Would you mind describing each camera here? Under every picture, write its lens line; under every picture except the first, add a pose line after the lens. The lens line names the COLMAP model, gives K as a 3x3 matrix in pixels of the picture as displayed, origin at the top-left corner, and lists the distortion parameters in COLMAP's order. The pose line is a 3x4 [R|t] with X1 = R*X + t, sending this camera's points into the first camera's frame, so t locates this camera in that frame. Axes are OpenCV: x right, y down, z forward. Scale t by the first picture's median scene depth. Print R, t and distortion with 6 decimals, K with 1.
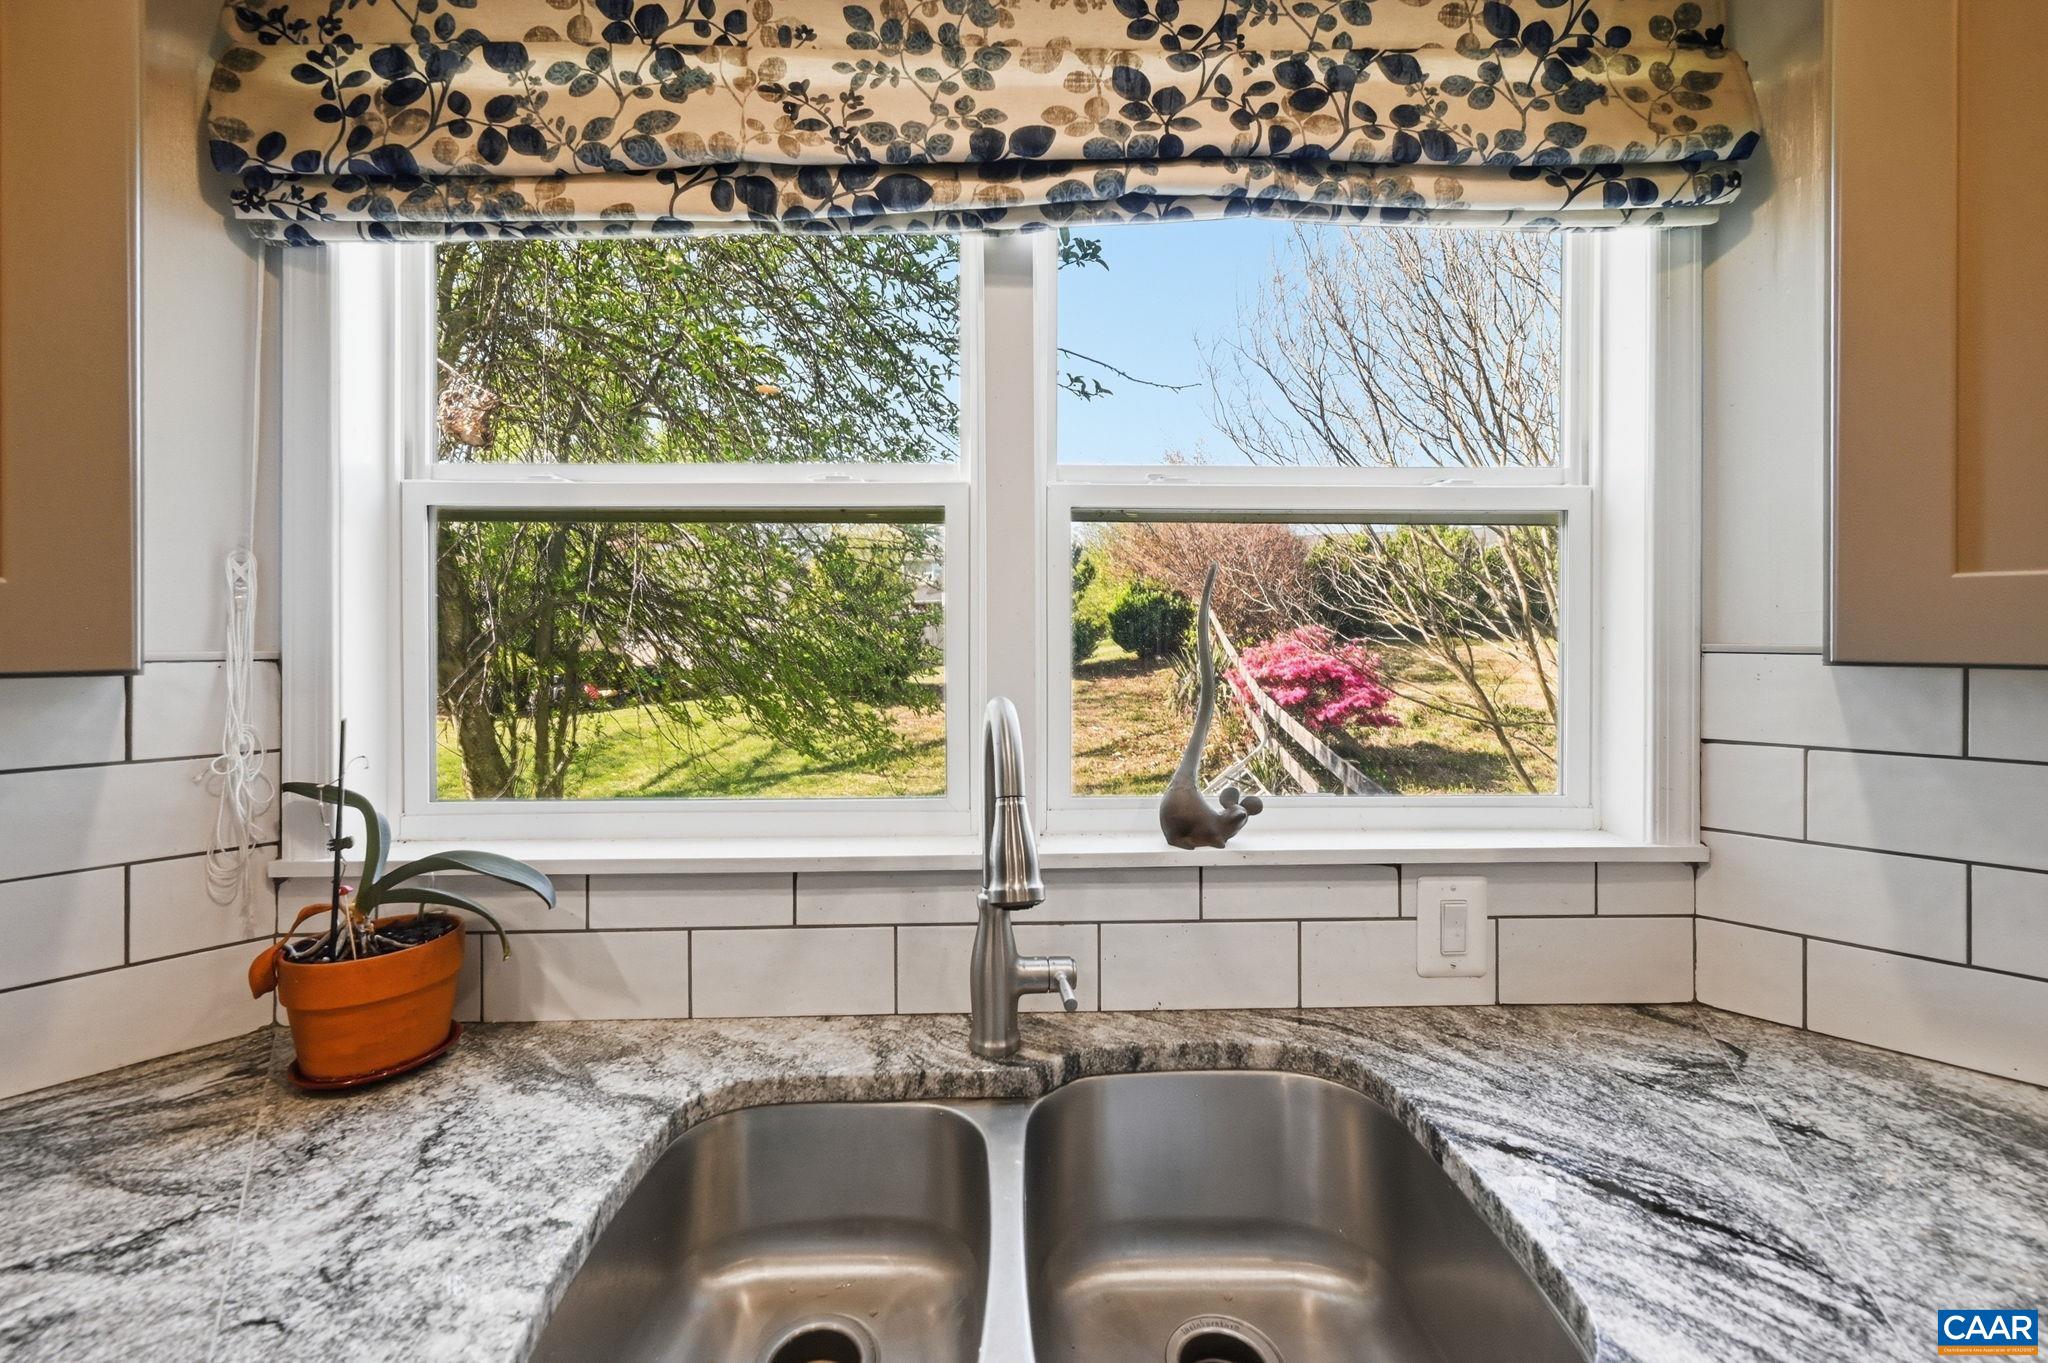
lens RADIAL K [[844.3, 0, 1020.9], [0, 844.3, 637.1], [0, 0, 1]] dist [-0.003005, -0.000096]
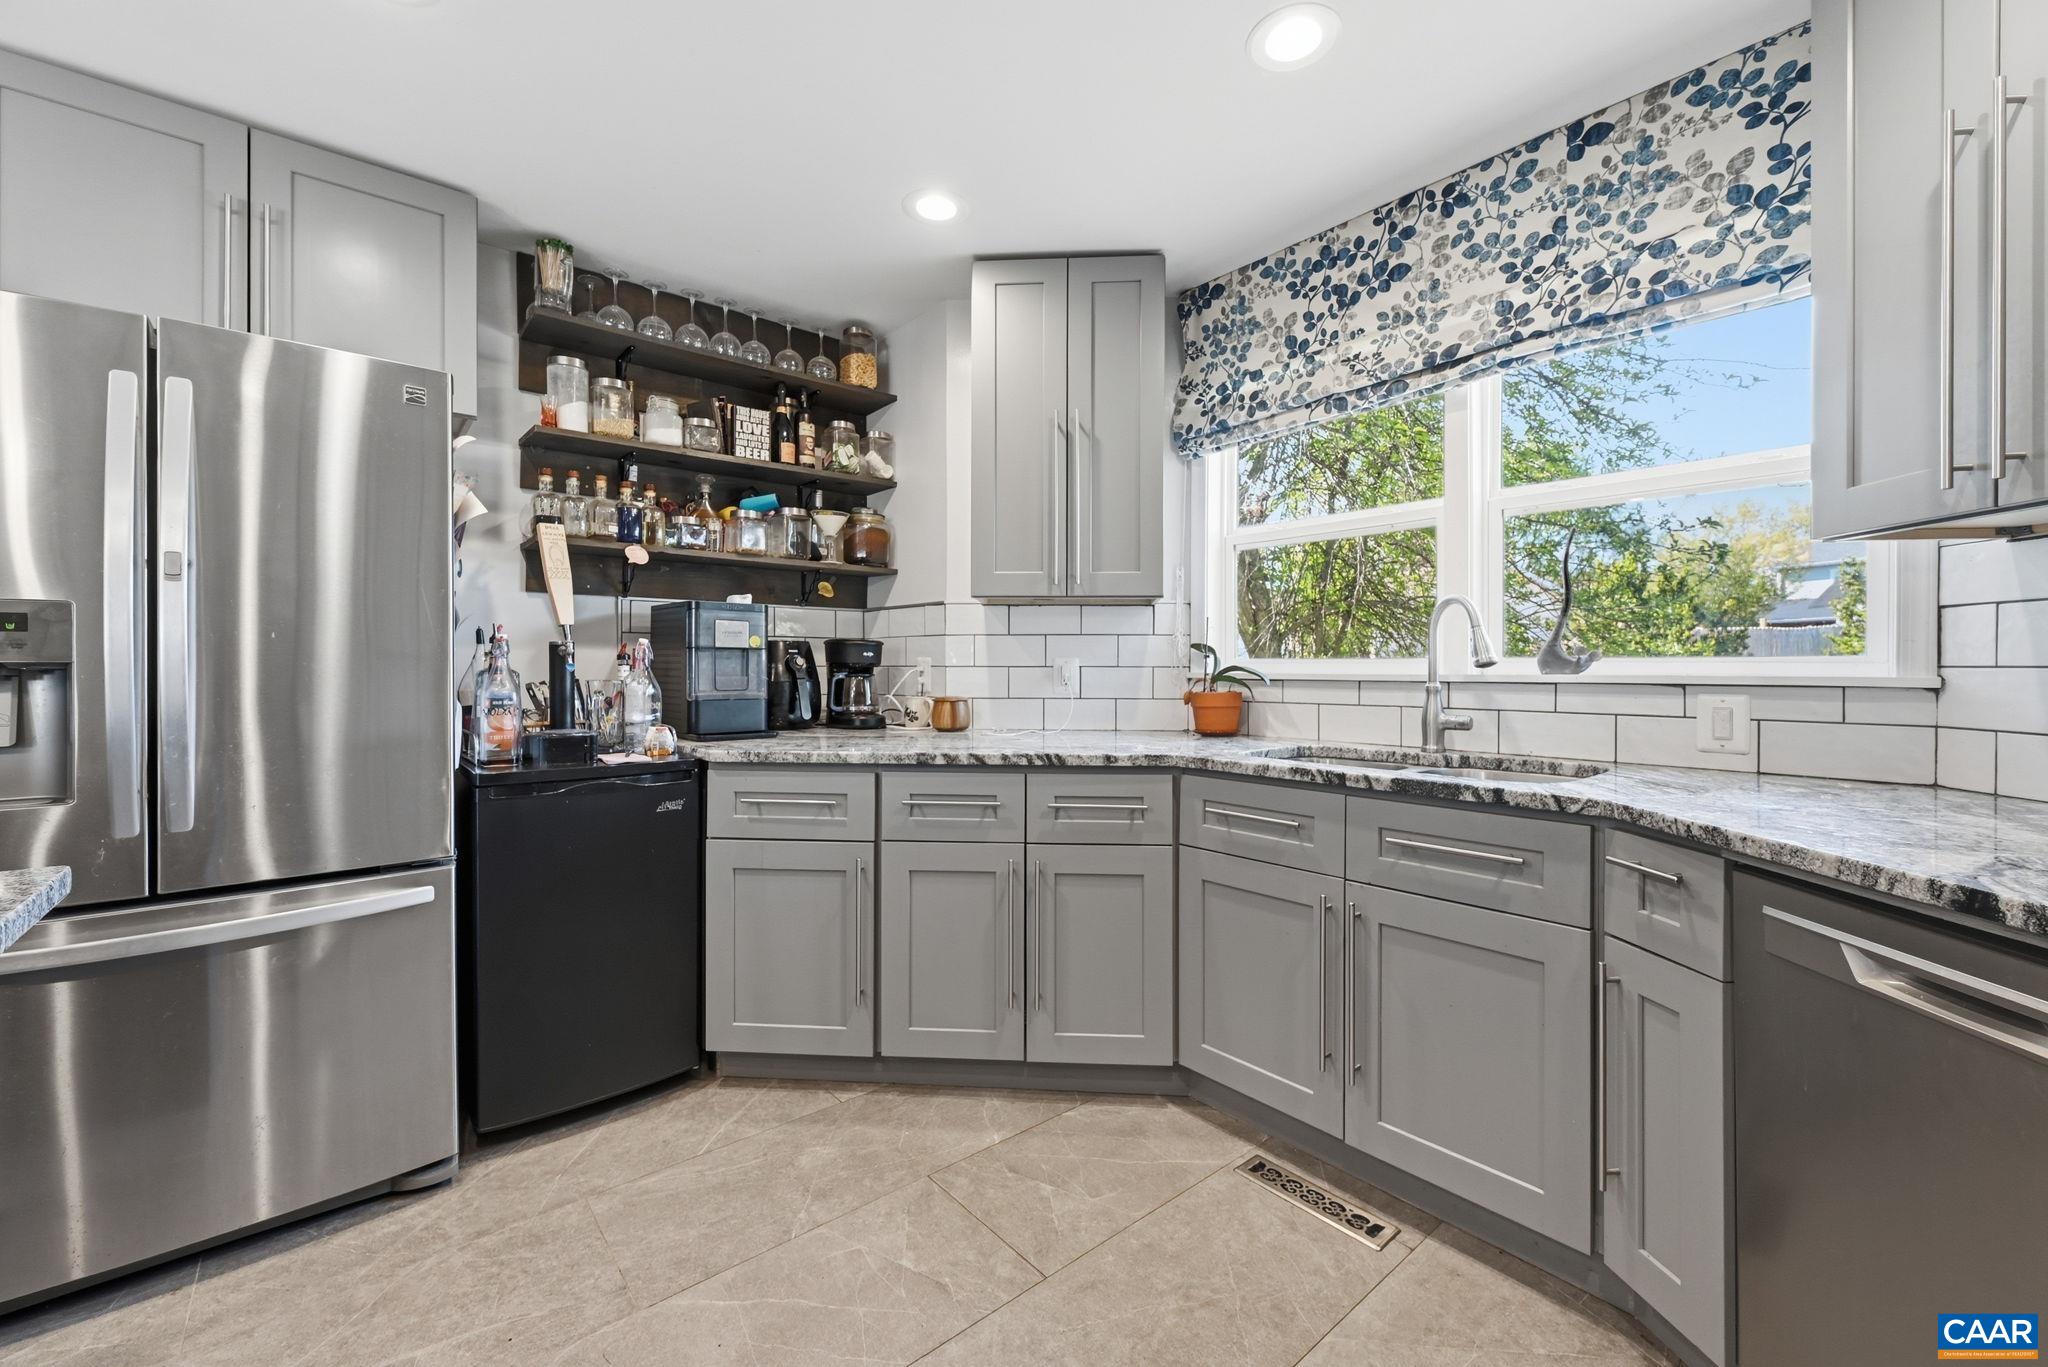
lens RADIAL K [[832.4, 0, 1023.0], [0, 832.4, 662.8], [0, 0, 1]] dist [0.000188, -0.000483]
pose [[0.619914, -0.000760, -0.784669, 1.030898], [-0.006086, 0.999965, -0.005776, 0.258015], [0.784646, 0.008356, 0.619888, -1.250787]]
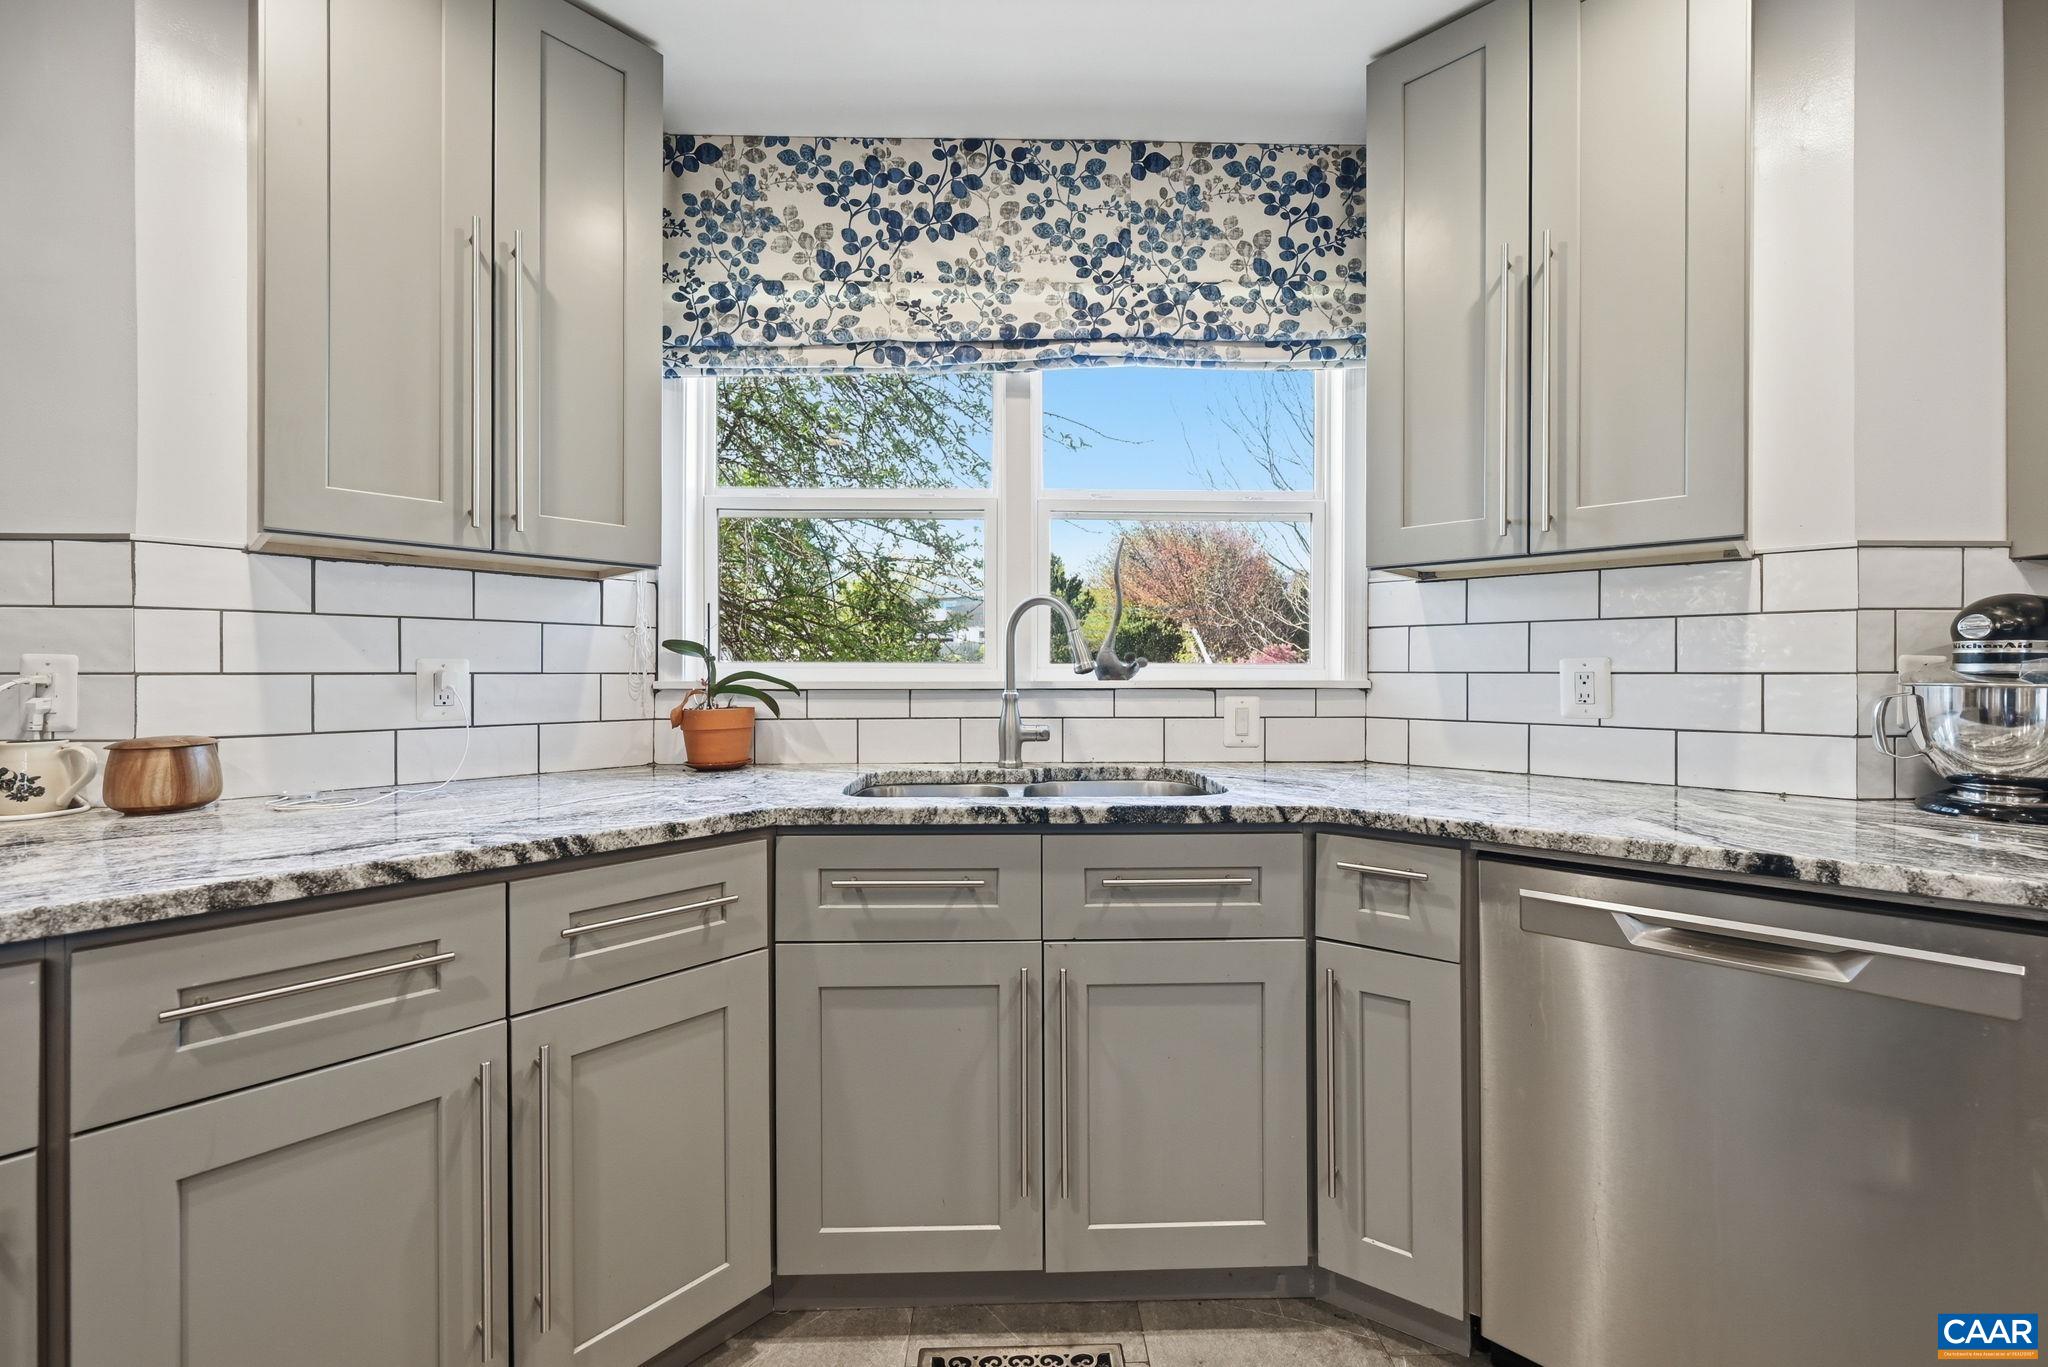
lens RADIAL K [[814.5, 0, 1026.5], [0, 814.5, 671.6], [0, 0, 1]] dist [-0.000586, 0.000202]
pose [[0.999993, 0.002251, -0.002892, 0.013497], [-0.002264, 0.999987, -0.004484, 0.255305], [0.002882, 0.004491, 0.999986, -0.982723]]
